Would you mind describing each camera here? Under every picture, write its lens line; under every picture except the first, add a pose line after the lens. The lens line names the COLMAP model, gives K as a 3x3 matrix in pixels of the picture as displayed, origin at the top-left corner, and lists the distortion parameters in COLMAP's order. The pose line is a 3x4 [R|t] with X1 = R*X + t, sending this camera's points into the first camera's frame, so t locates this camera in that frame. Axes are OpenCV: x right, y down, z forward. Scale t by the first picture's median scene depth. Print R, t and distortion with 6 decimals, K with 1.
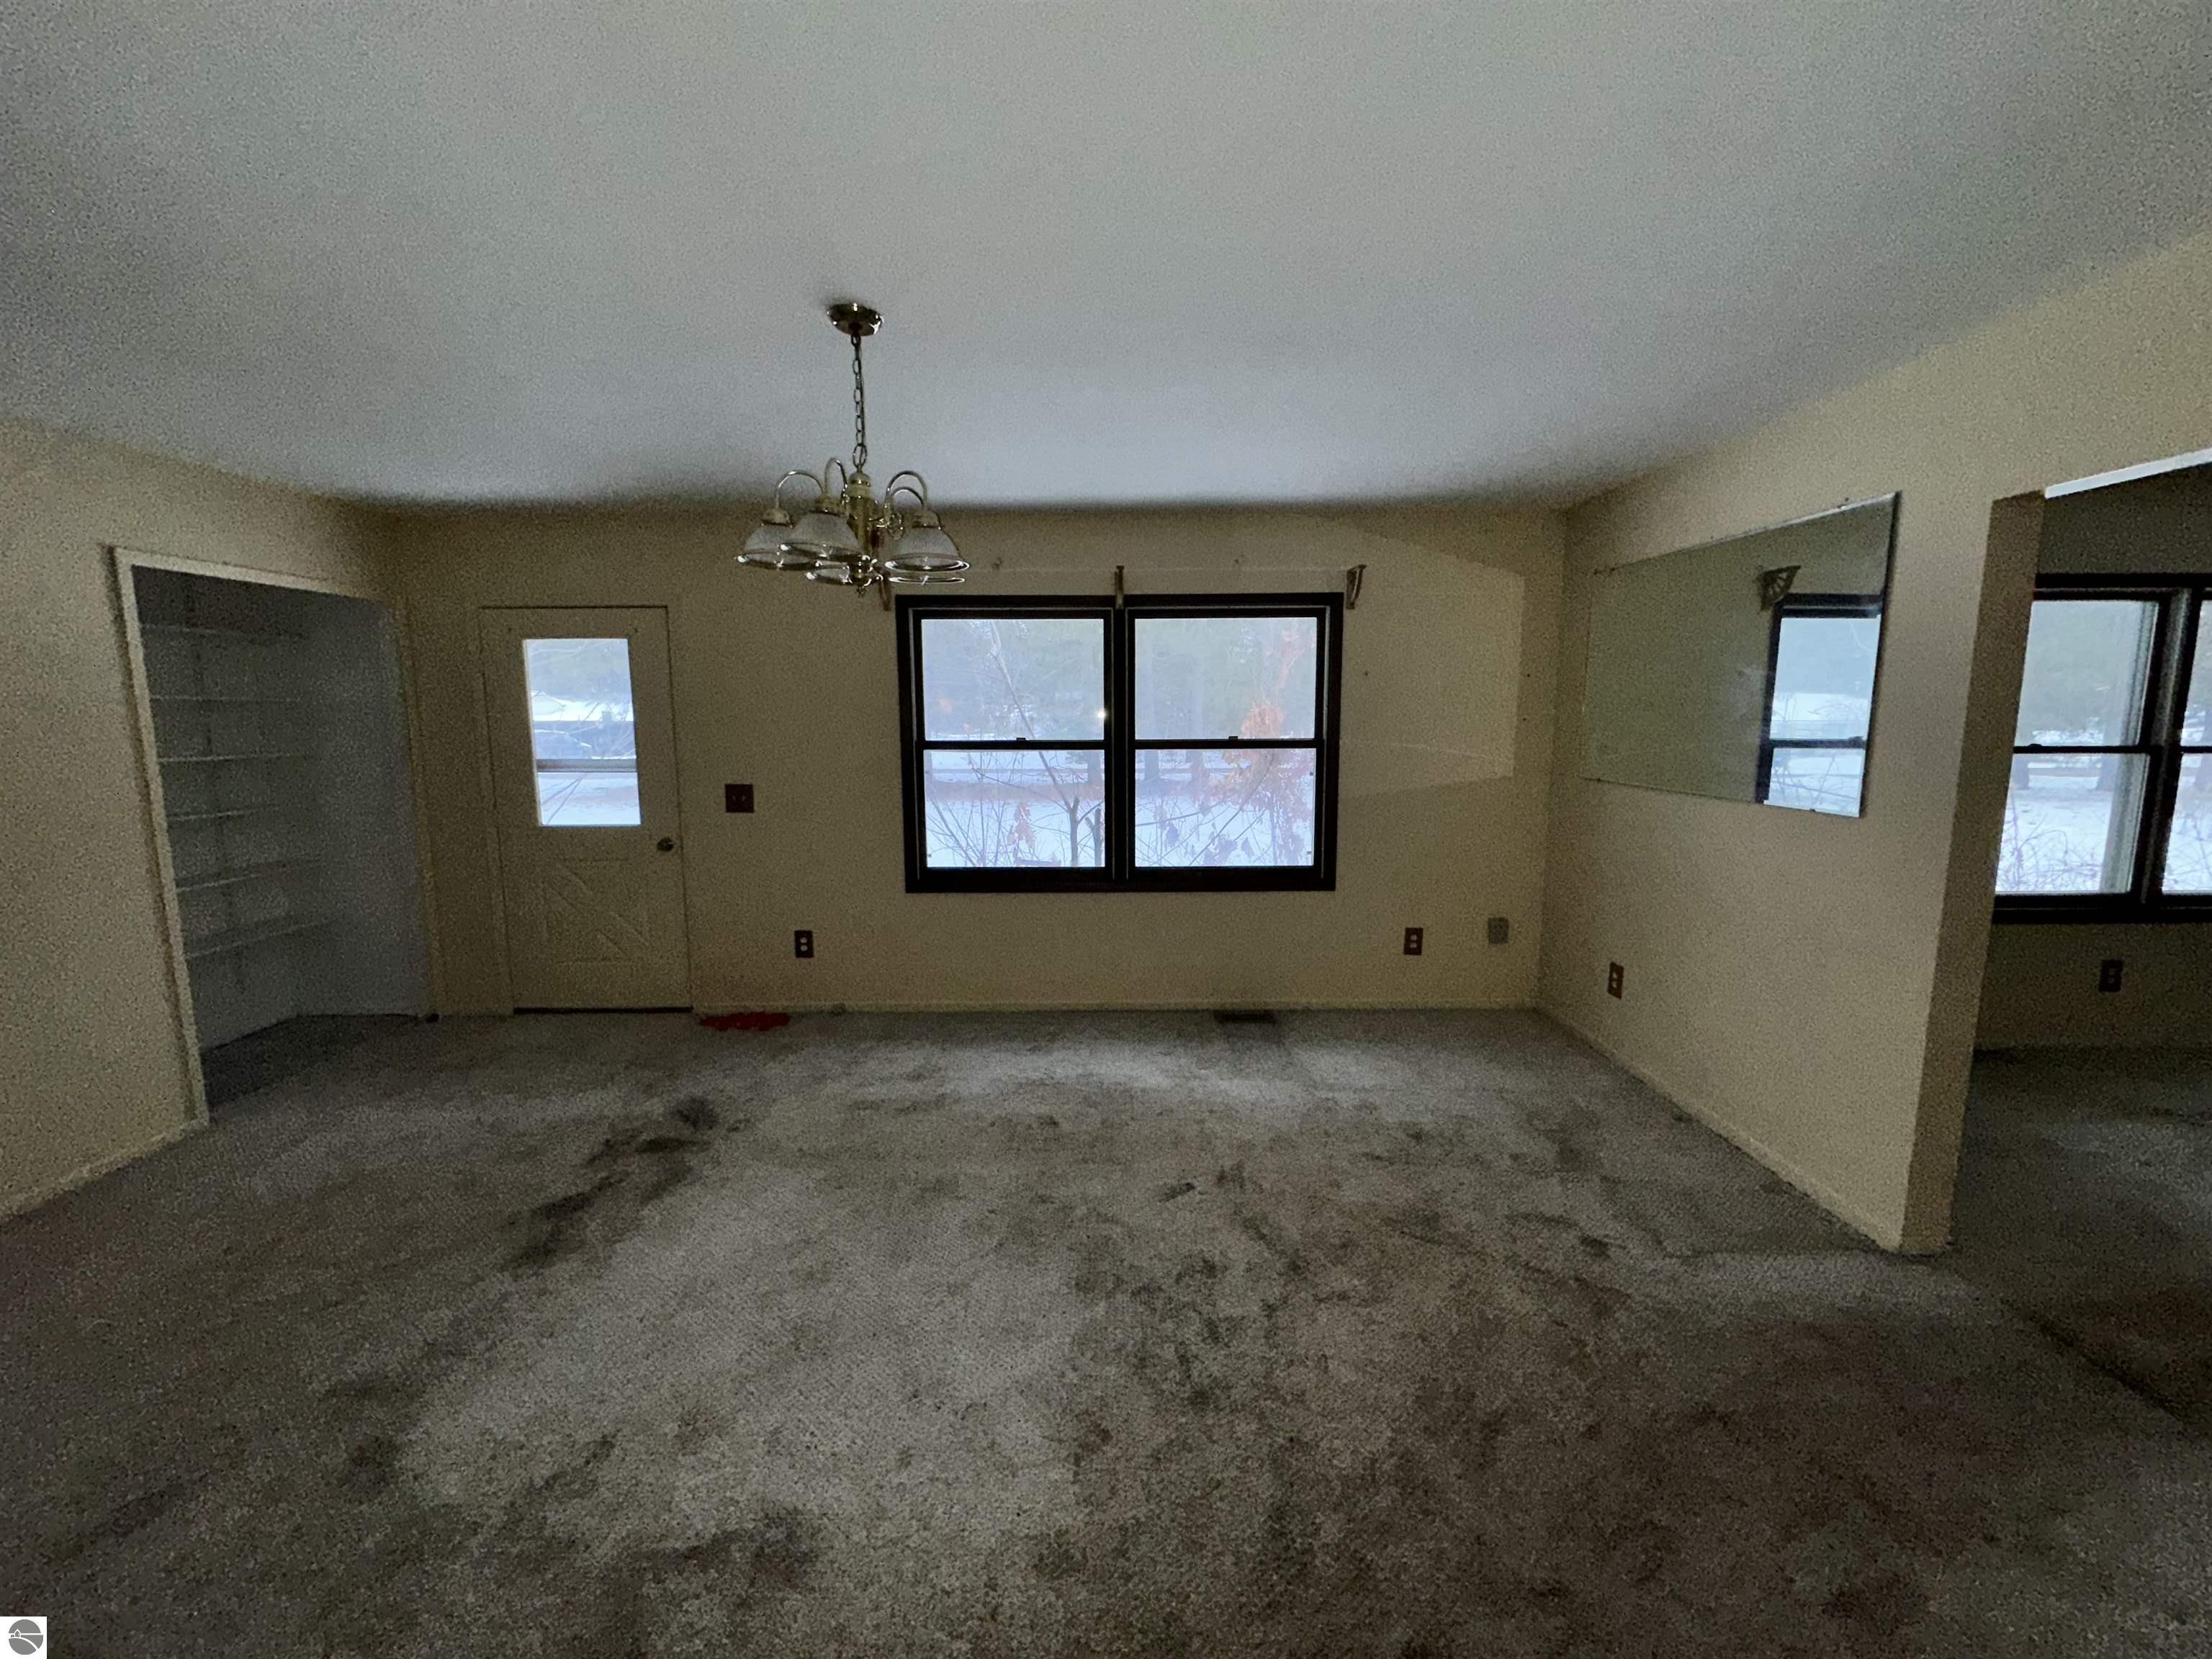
lens RADIAL K [[879.8, 0, 1098.5], [0, 879.8, 818.9], [0, 0, 1]] dist [-0.003075, 0.000758]
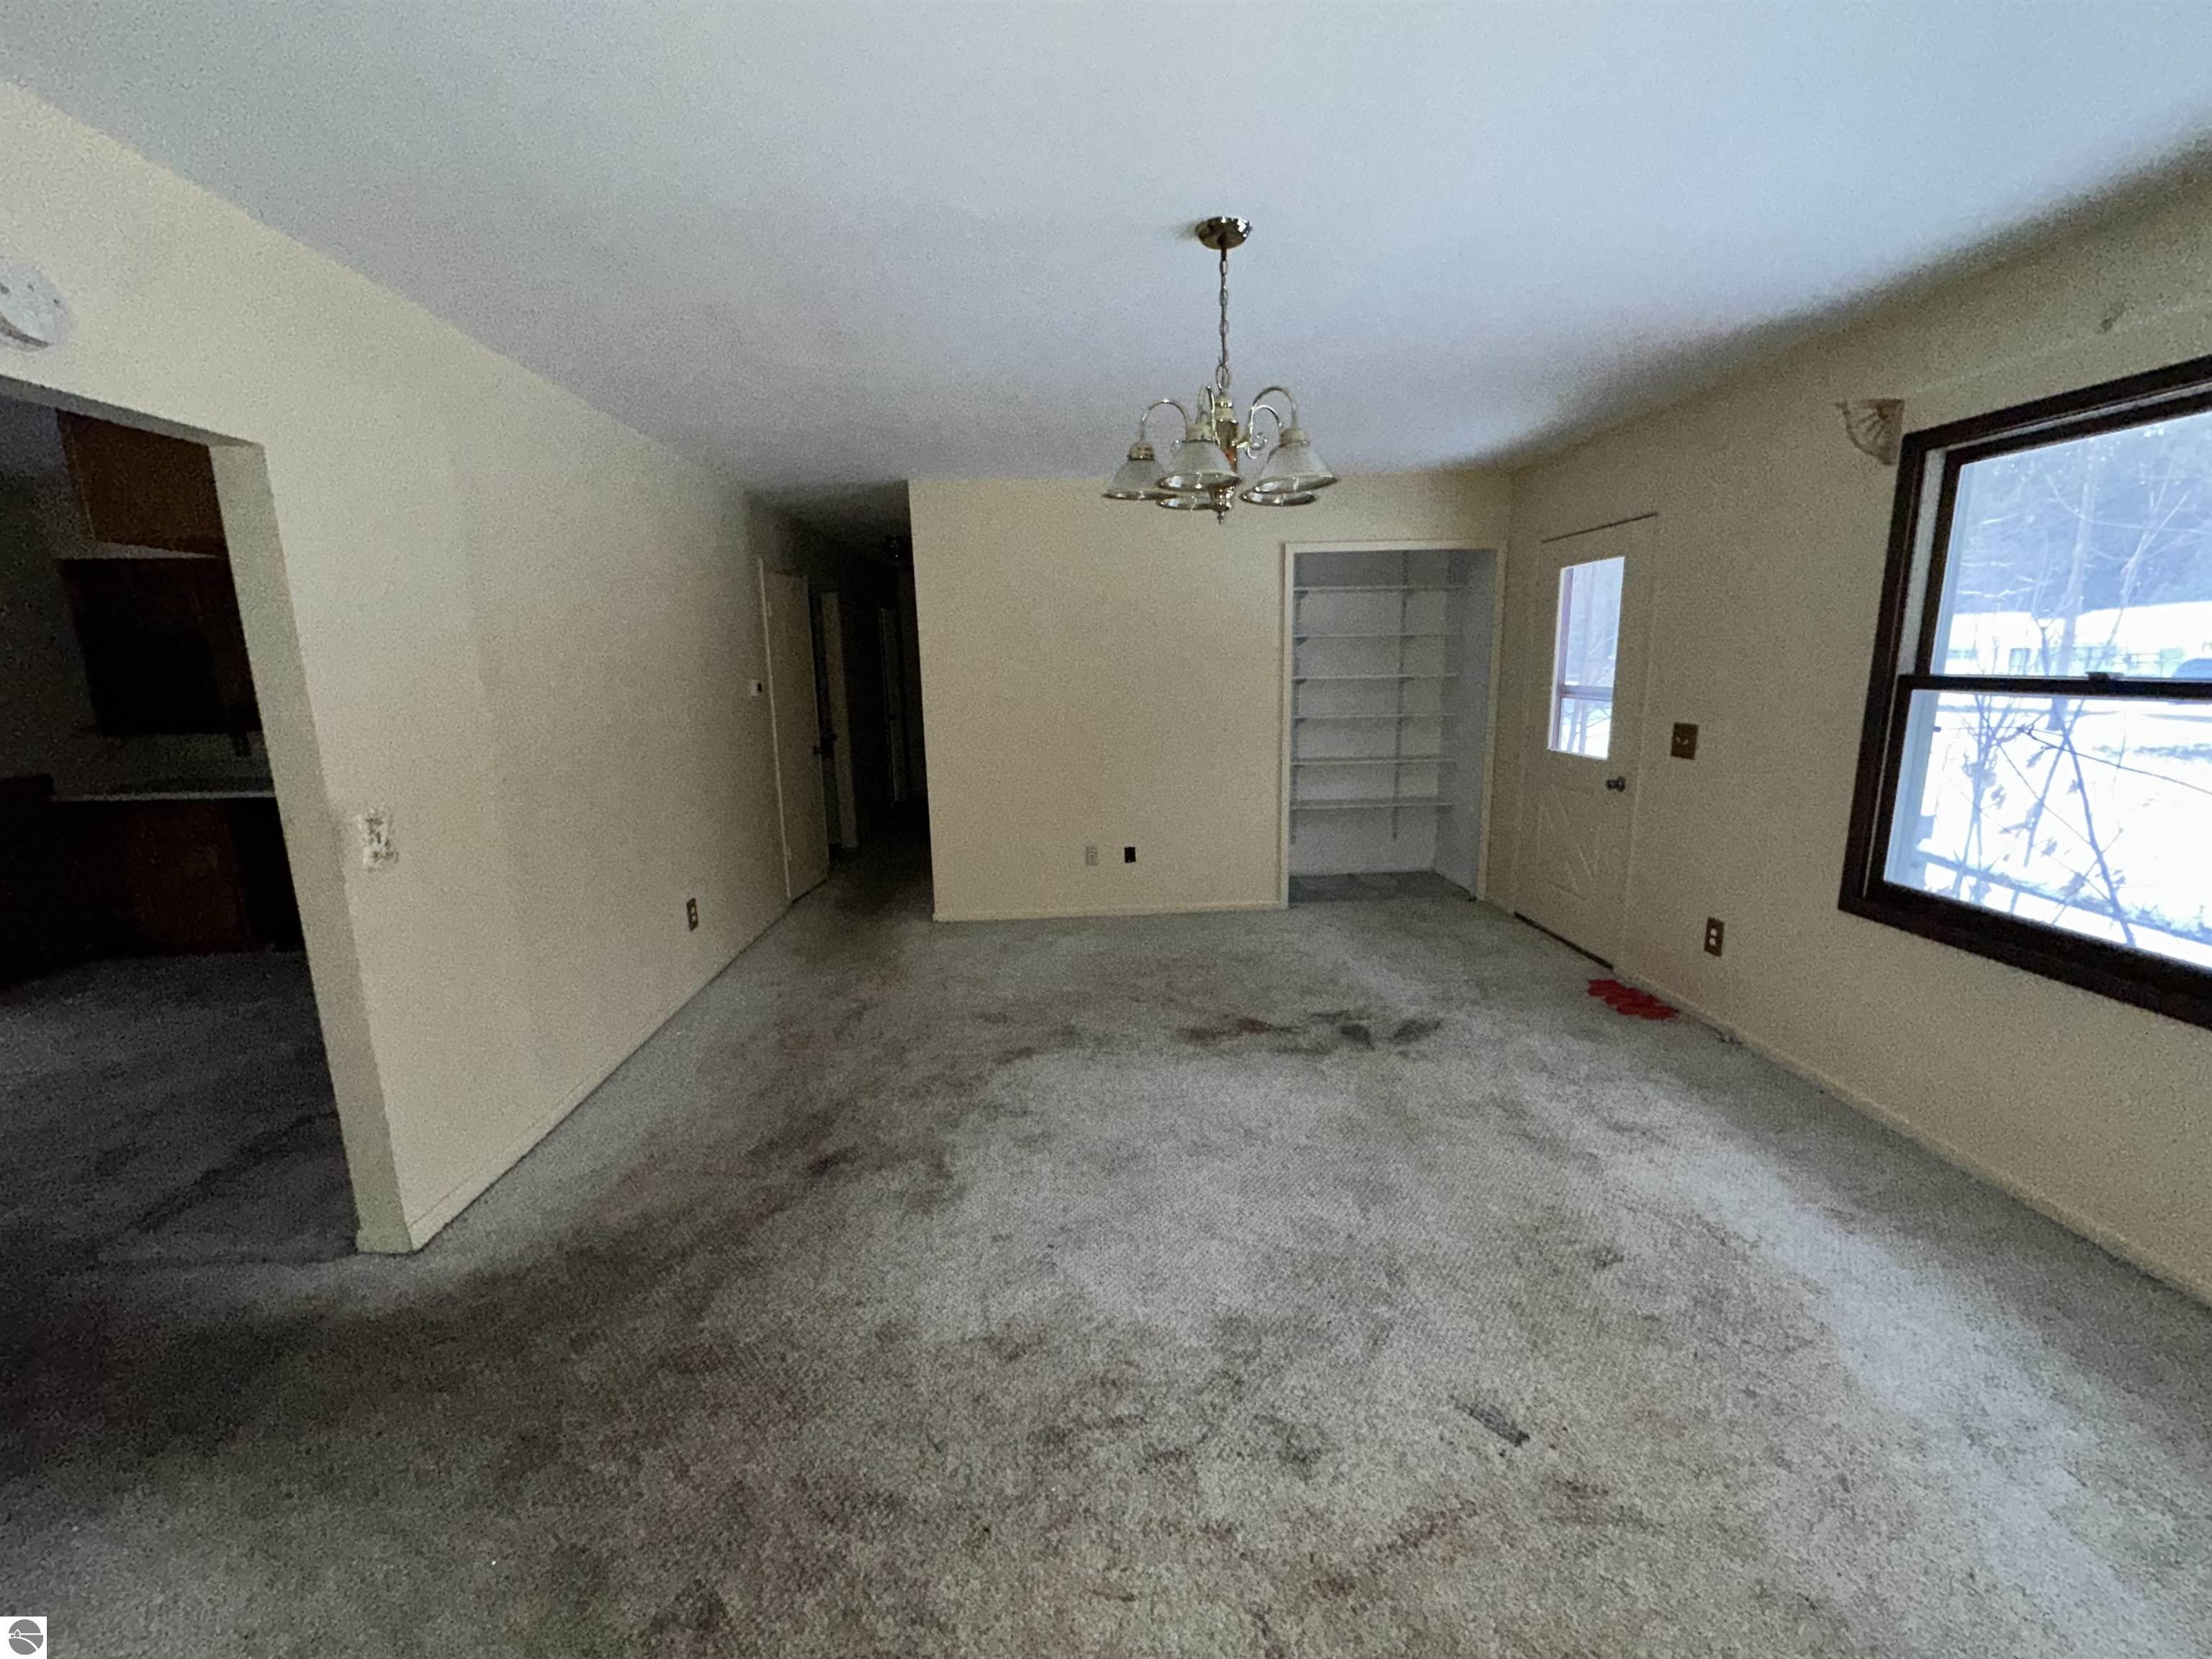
lens RADIAL K [[879.8, 0, 1116.6], [0, 879.8, 826.8], [0, 0, 1]] dist [-0.003075, 0.000758]
pose [[0.056177, 0.189378, -0.980296, 0.586488], [-0.097857, 0.978163, 0.183358, -0.067179], [0.993614, 0.085628, 0.073482, 0.645771]]
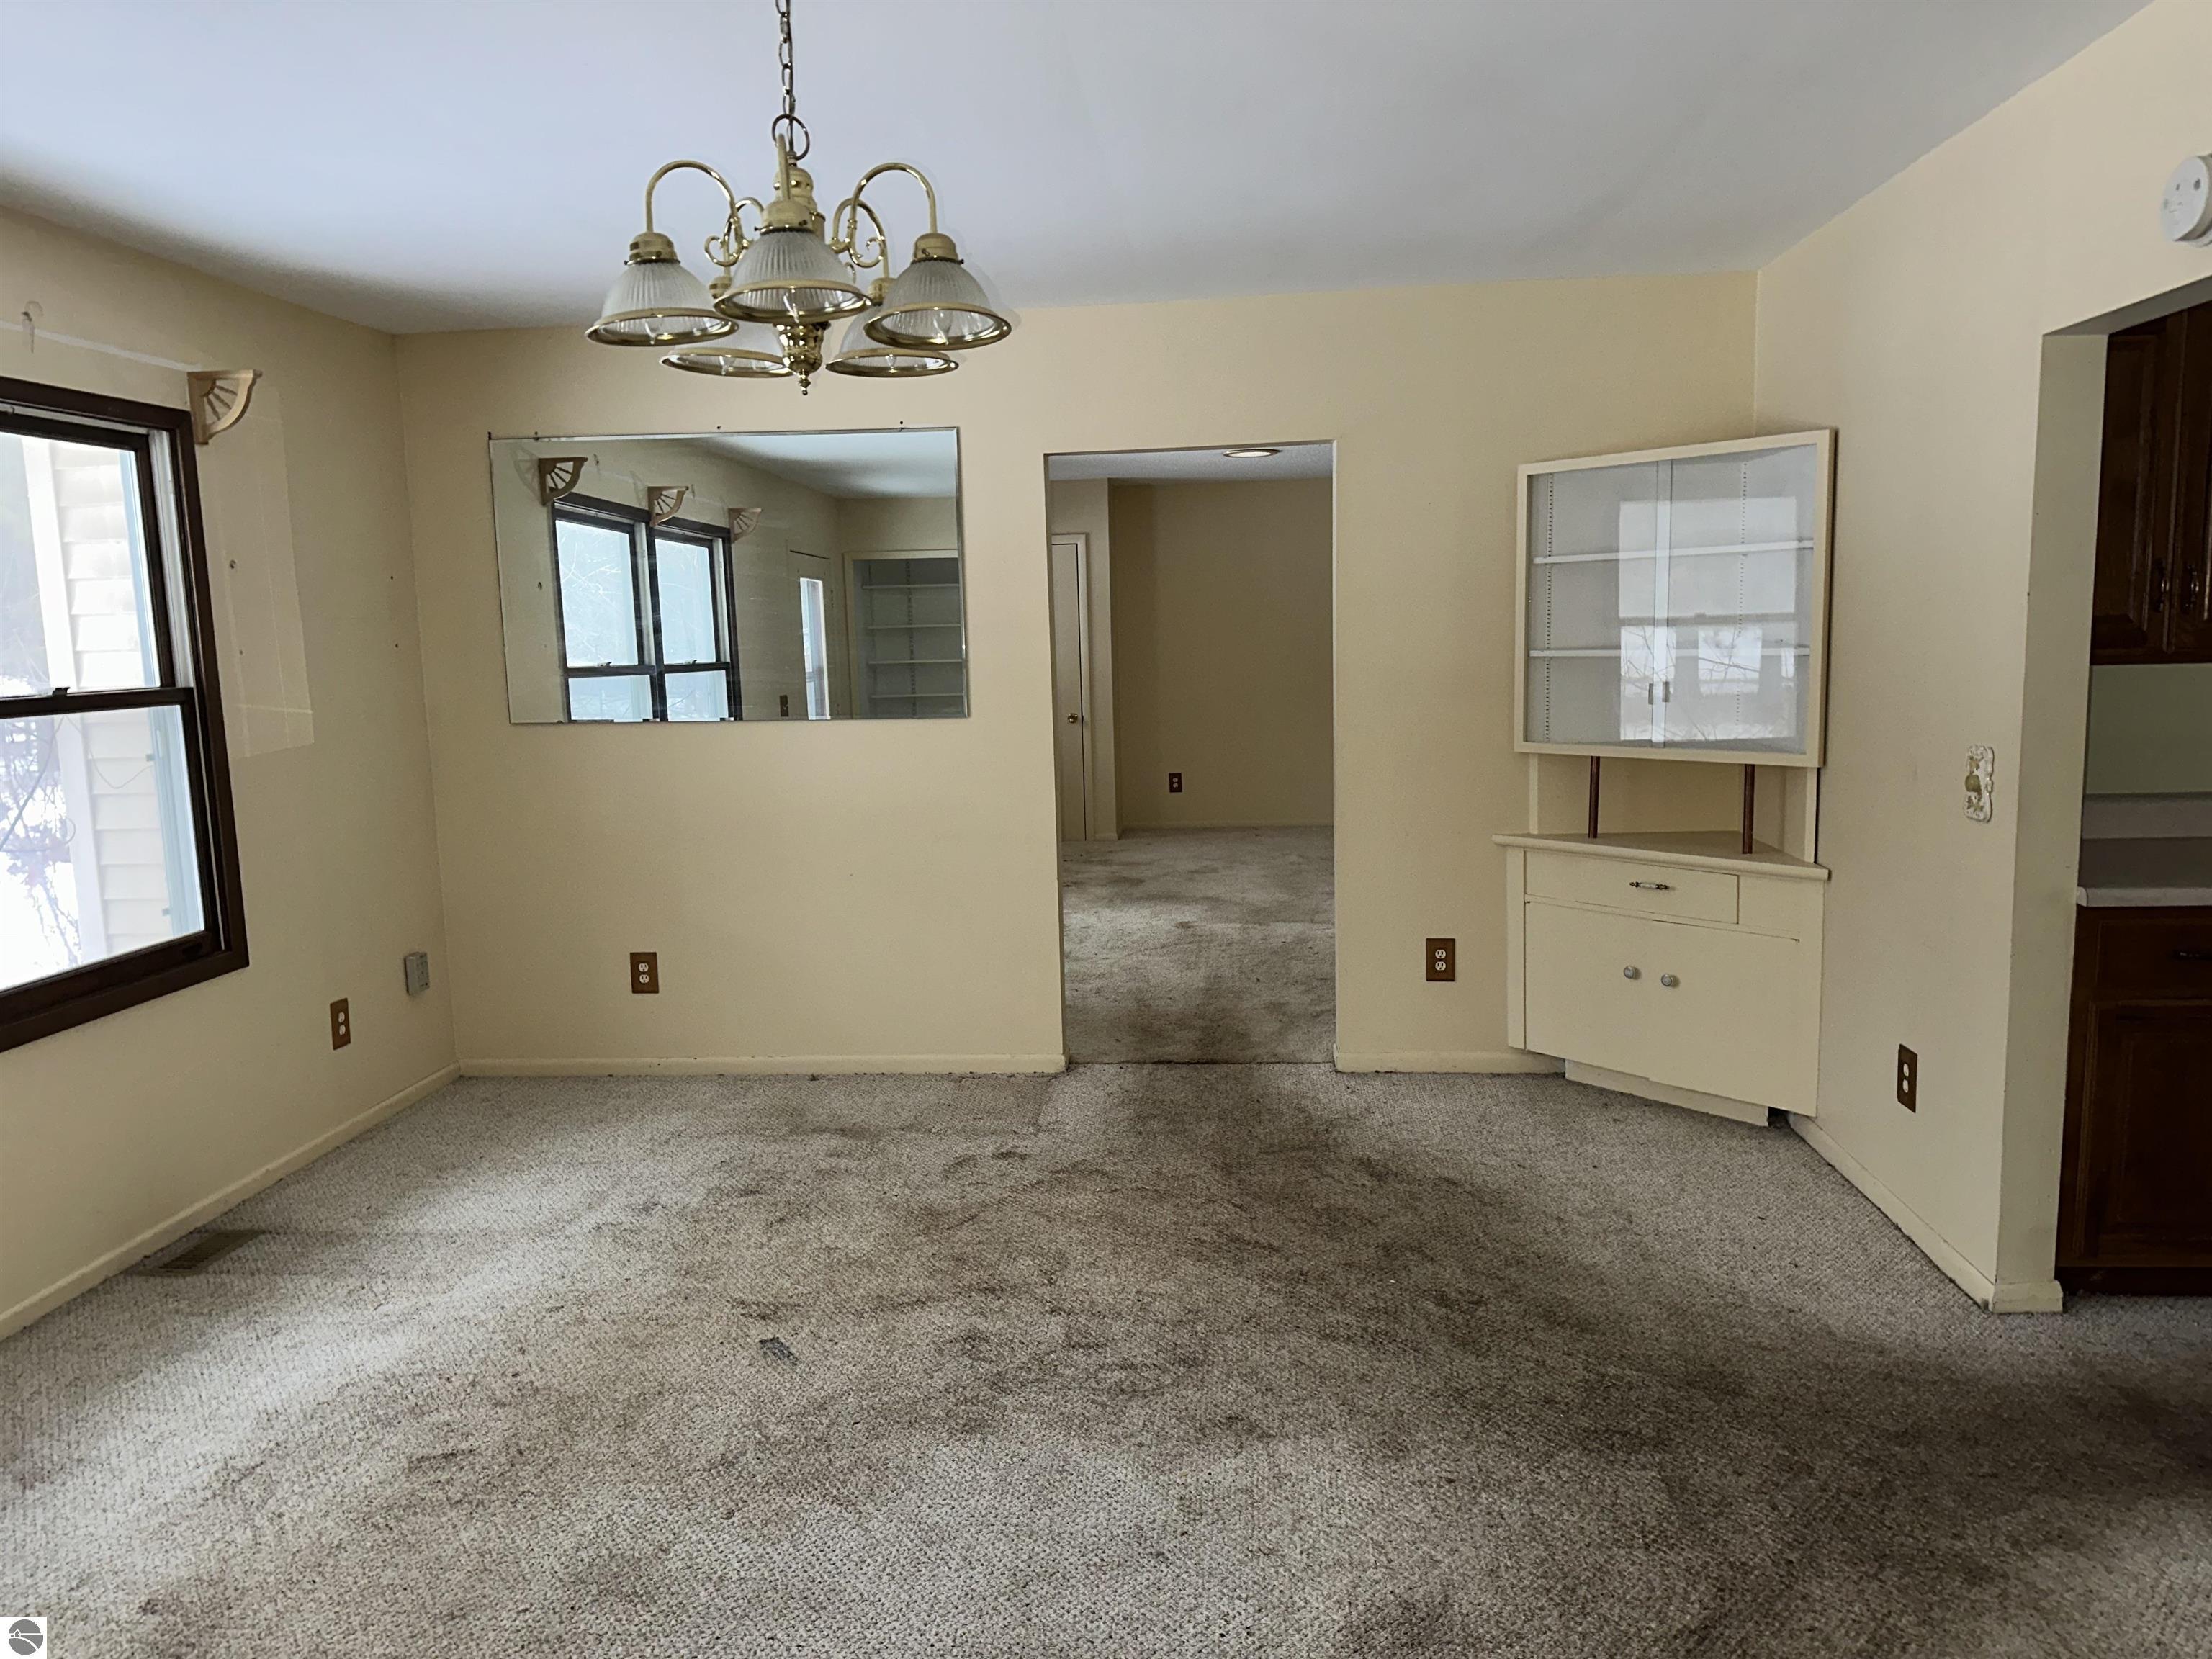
lens RADIAL K [[1527.8, 0, 1110.7], [0, 1527.8, 838.2], [0, 0, 1]] dist [0.027932, -0.013295]
pose [[0.091589, -0.134081, 0.986729, -0.942403], [0.145955, 0.982000, 0.119891, -0.048914], [-0.985042, 0.133038, 0.109510, 0.569681]]
